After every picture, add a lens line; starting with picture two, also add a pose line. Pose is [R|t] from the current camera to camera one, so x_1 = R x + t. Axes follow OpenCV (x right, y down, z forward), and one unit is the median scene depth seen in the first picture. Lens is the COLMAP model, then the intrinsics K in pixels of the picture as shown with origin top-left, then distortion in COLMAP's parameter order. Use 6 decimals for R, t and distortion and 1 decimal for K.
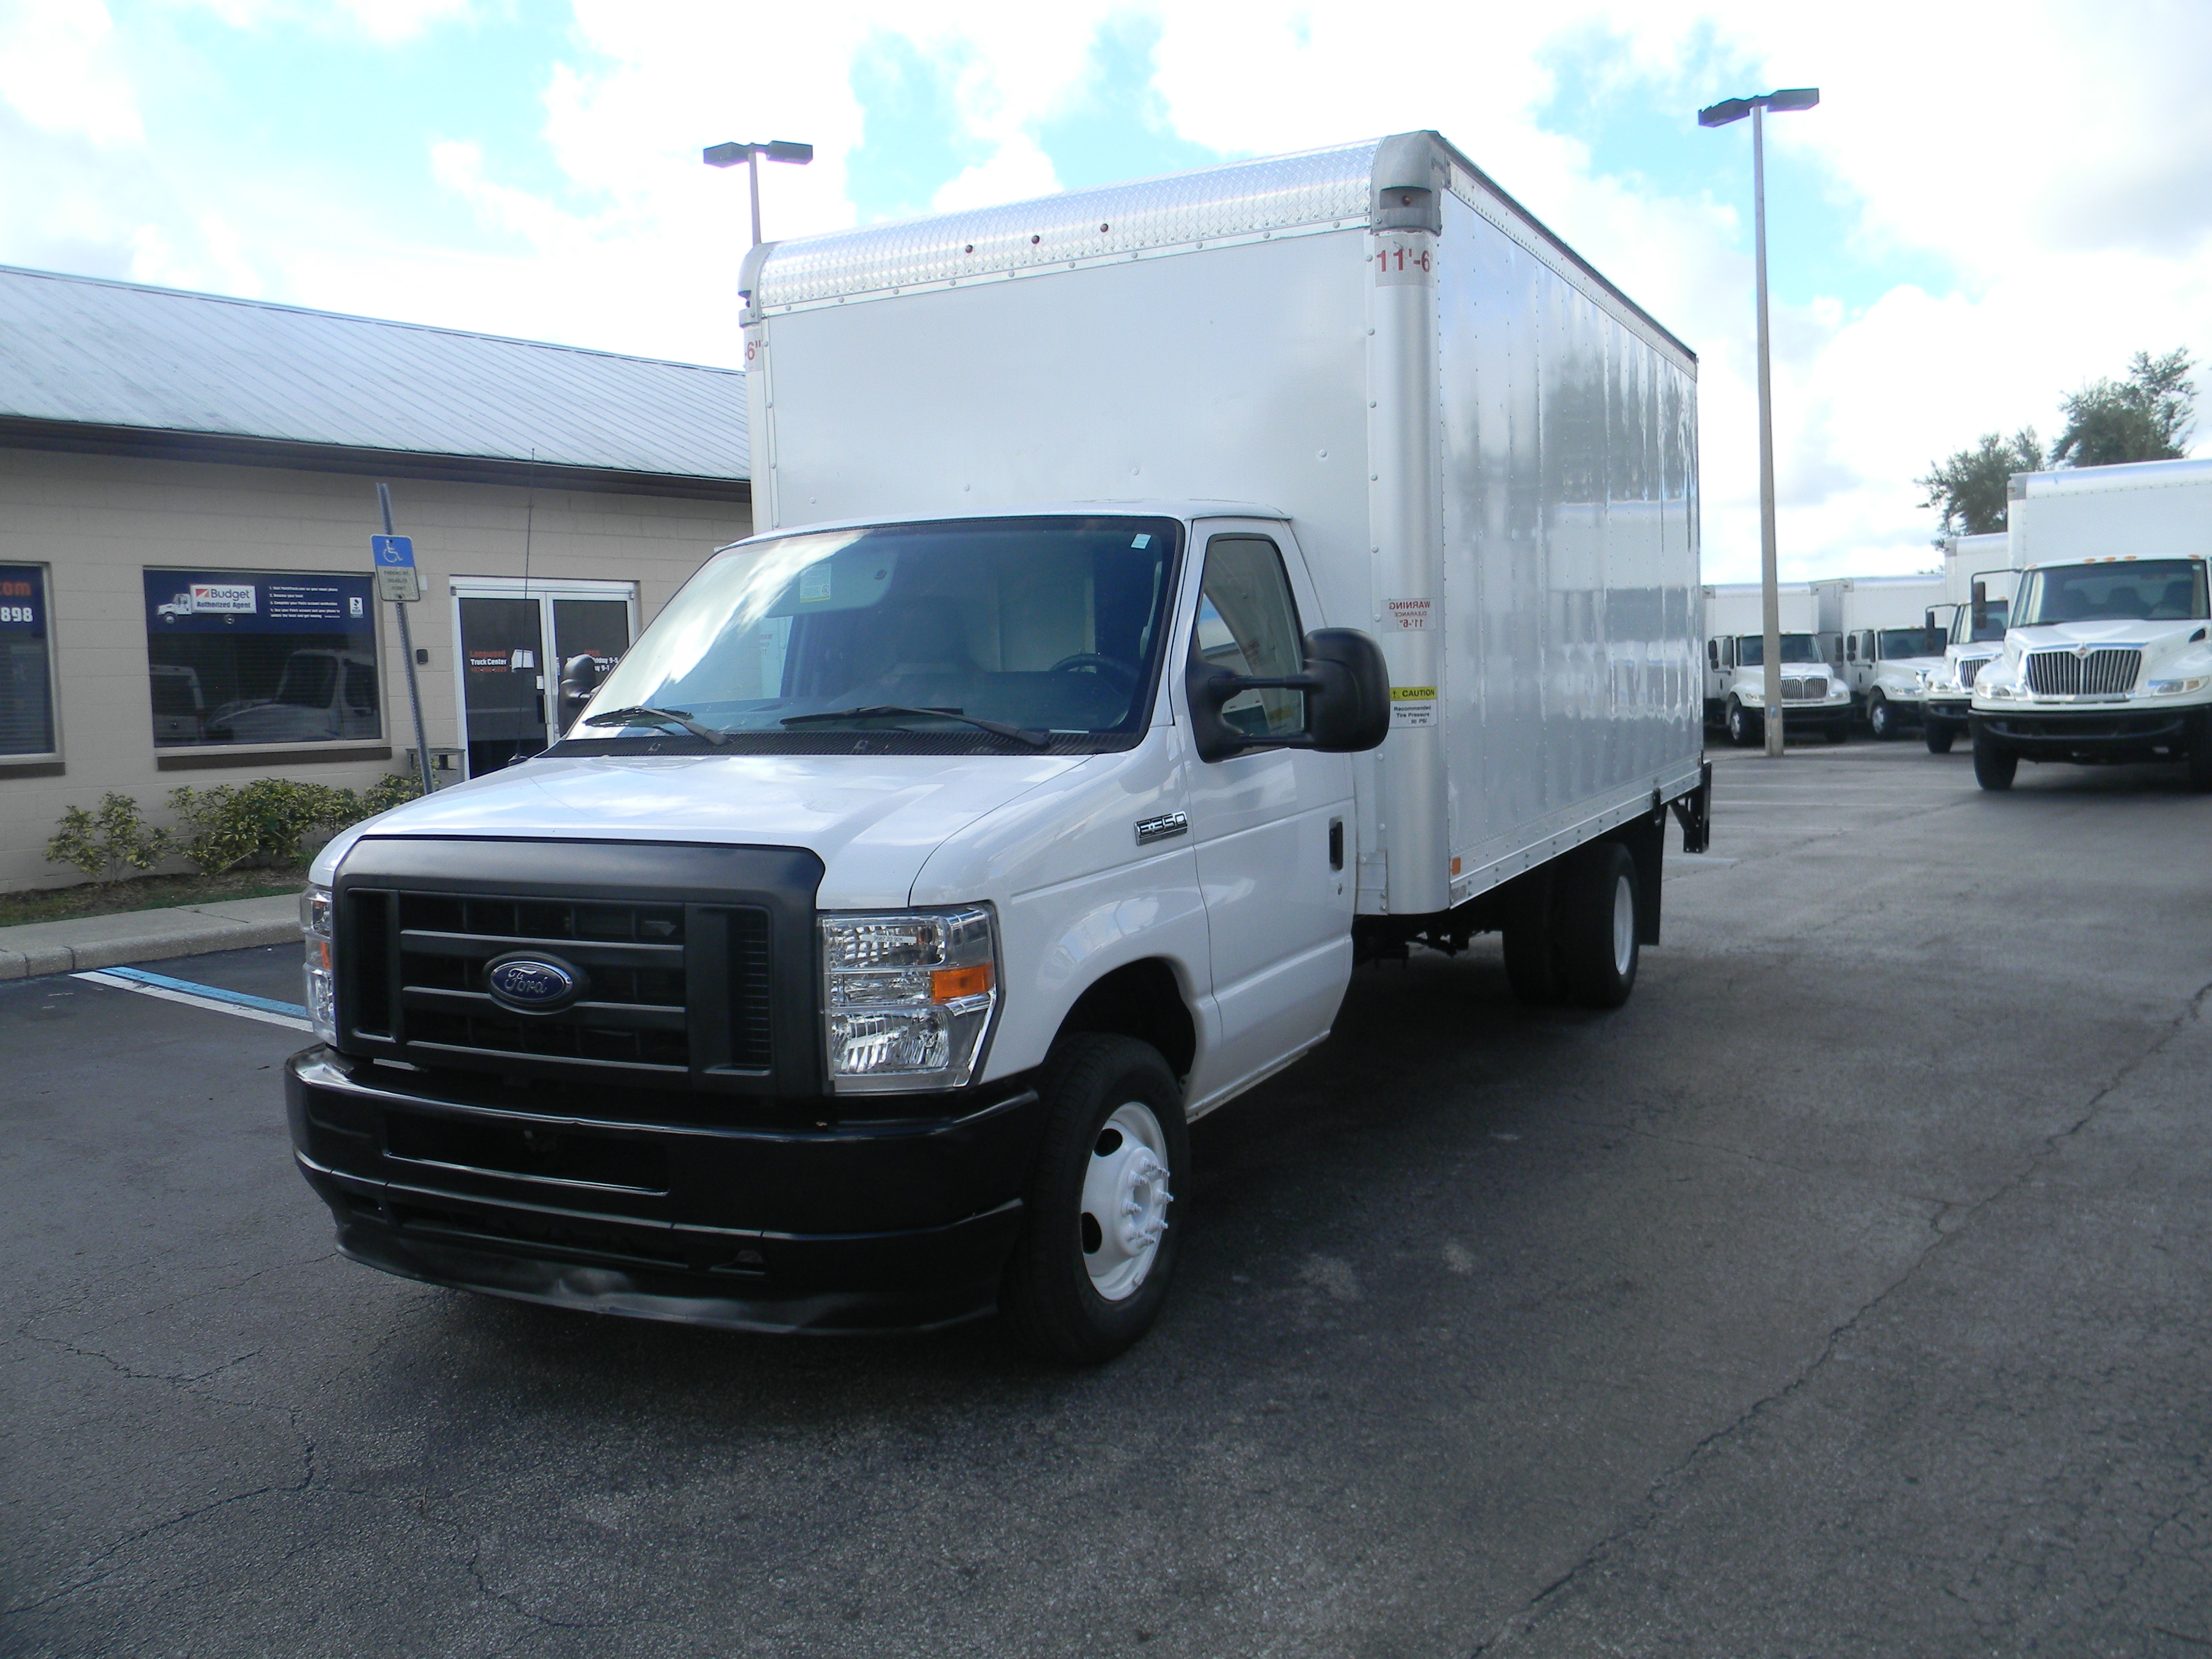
lens RADIAL K [[1814.2, 0, 1106.0], [0, 1814.2, 829.5], [0, 0, 1]] dist [-0.001523, -0.004195]
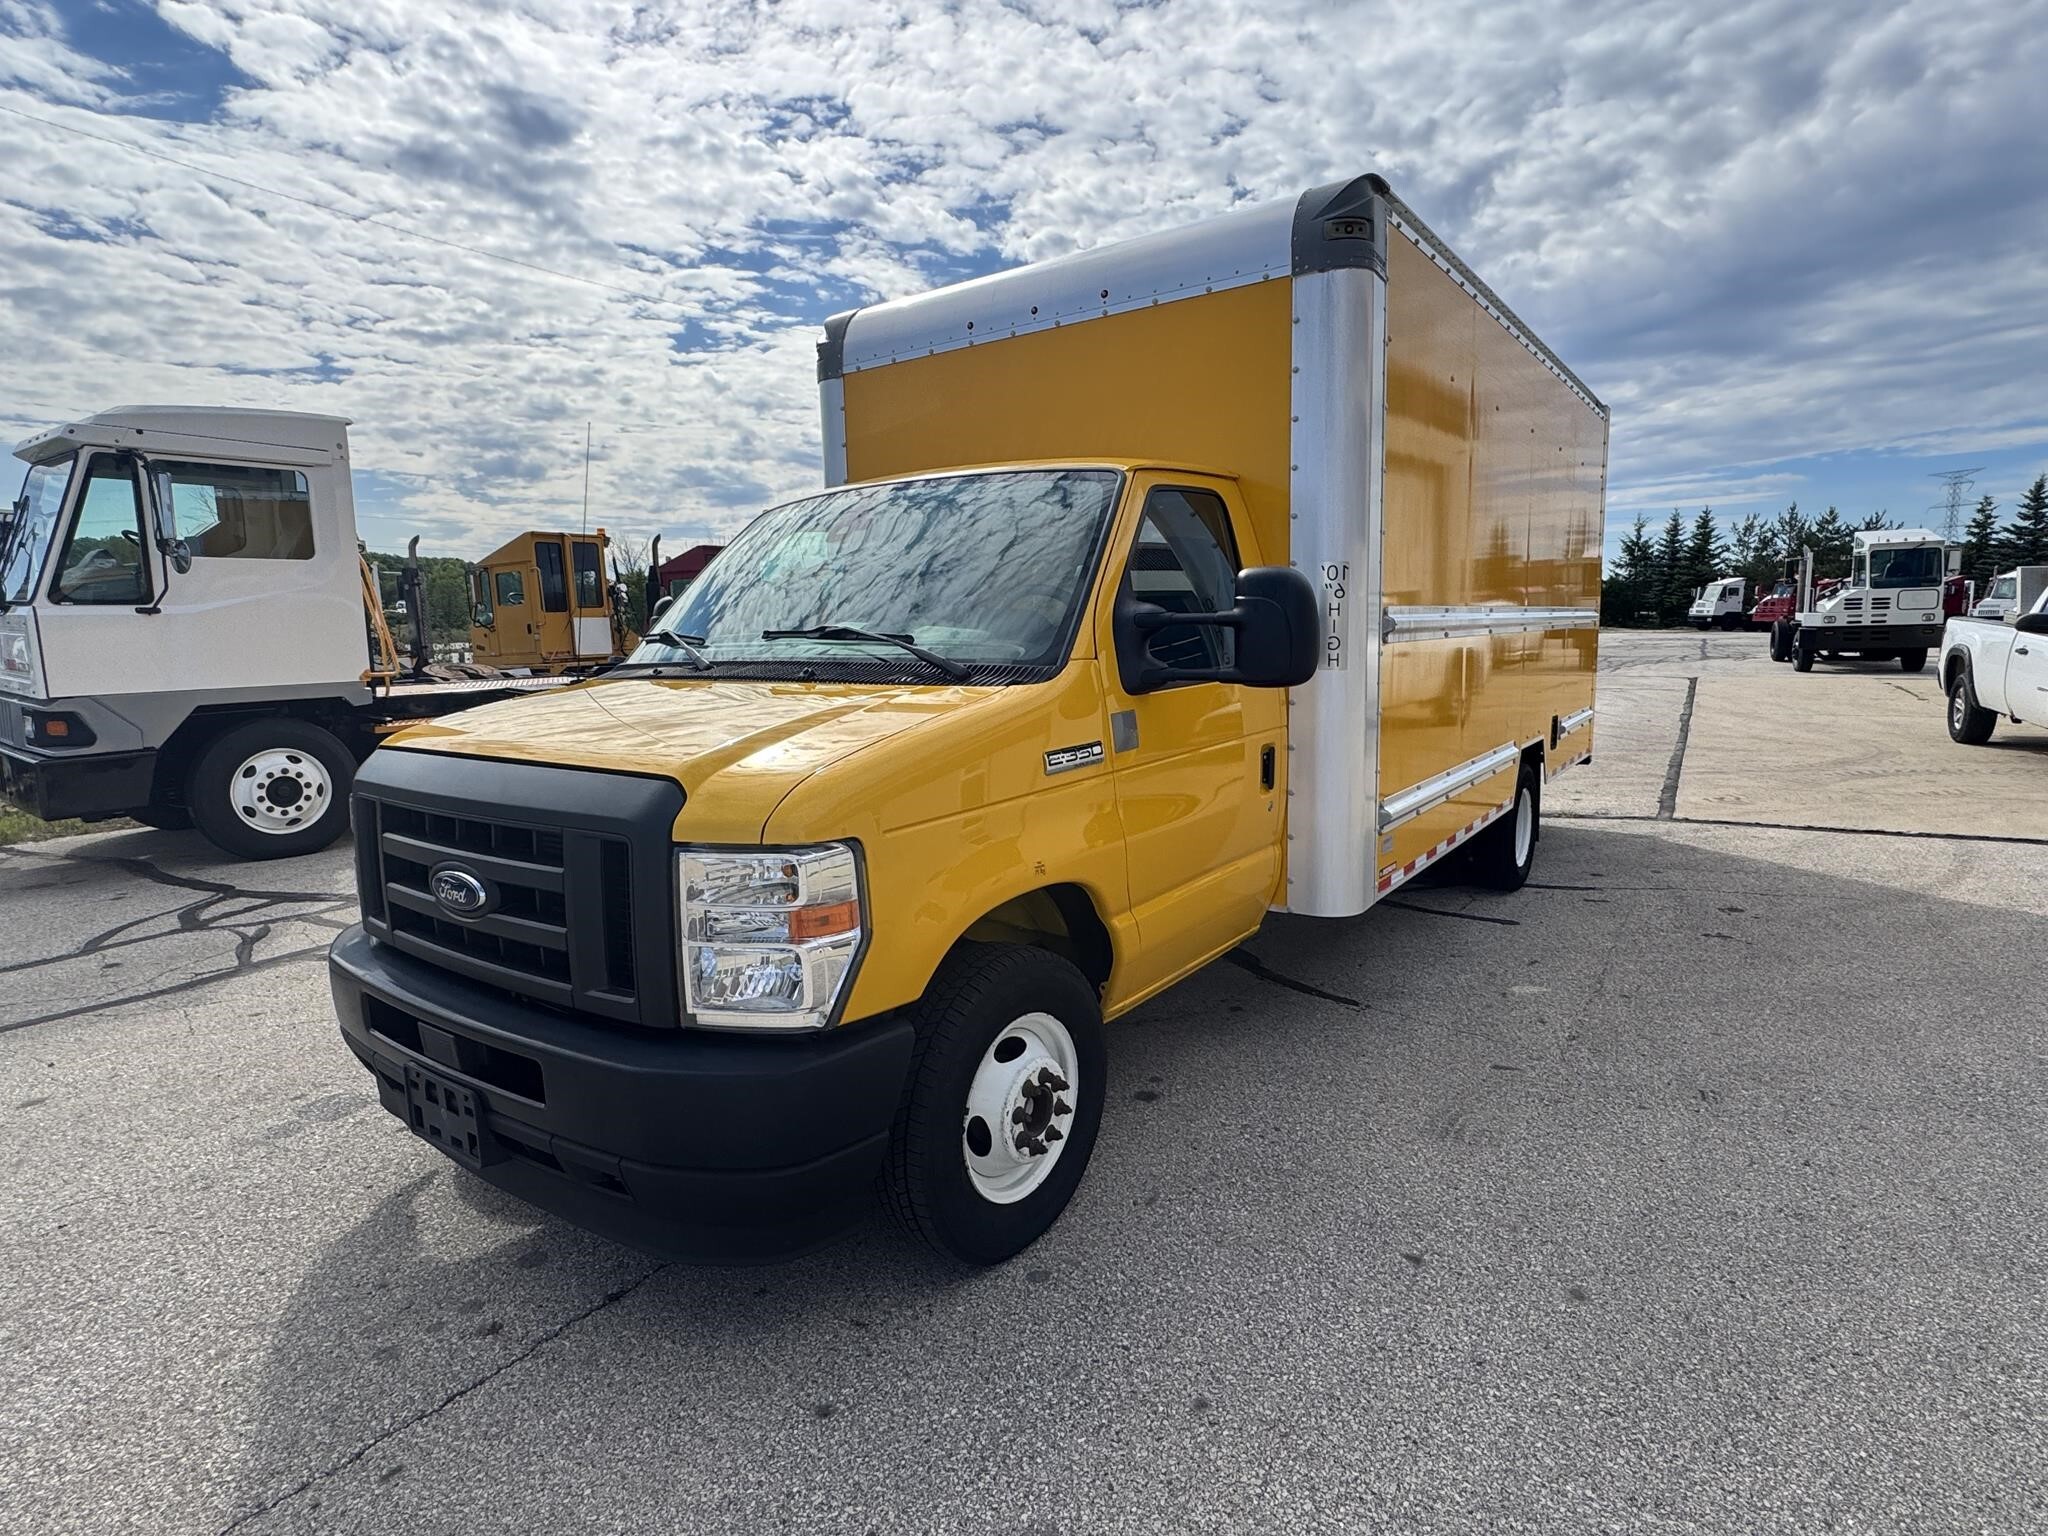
lens RADIAL K [[960.3, 0, 1024.0], [0, 960.3, 768.0], [0, 0, 1]] dist [0.001428, 0.000096]
pose [[0.983360, 0.035518, -0.178162, 0.097631], [-0.026318, 0.998208, 0.053740, -0.023612], [0.179752, -0.048157, 0.982533, 0.445932]]
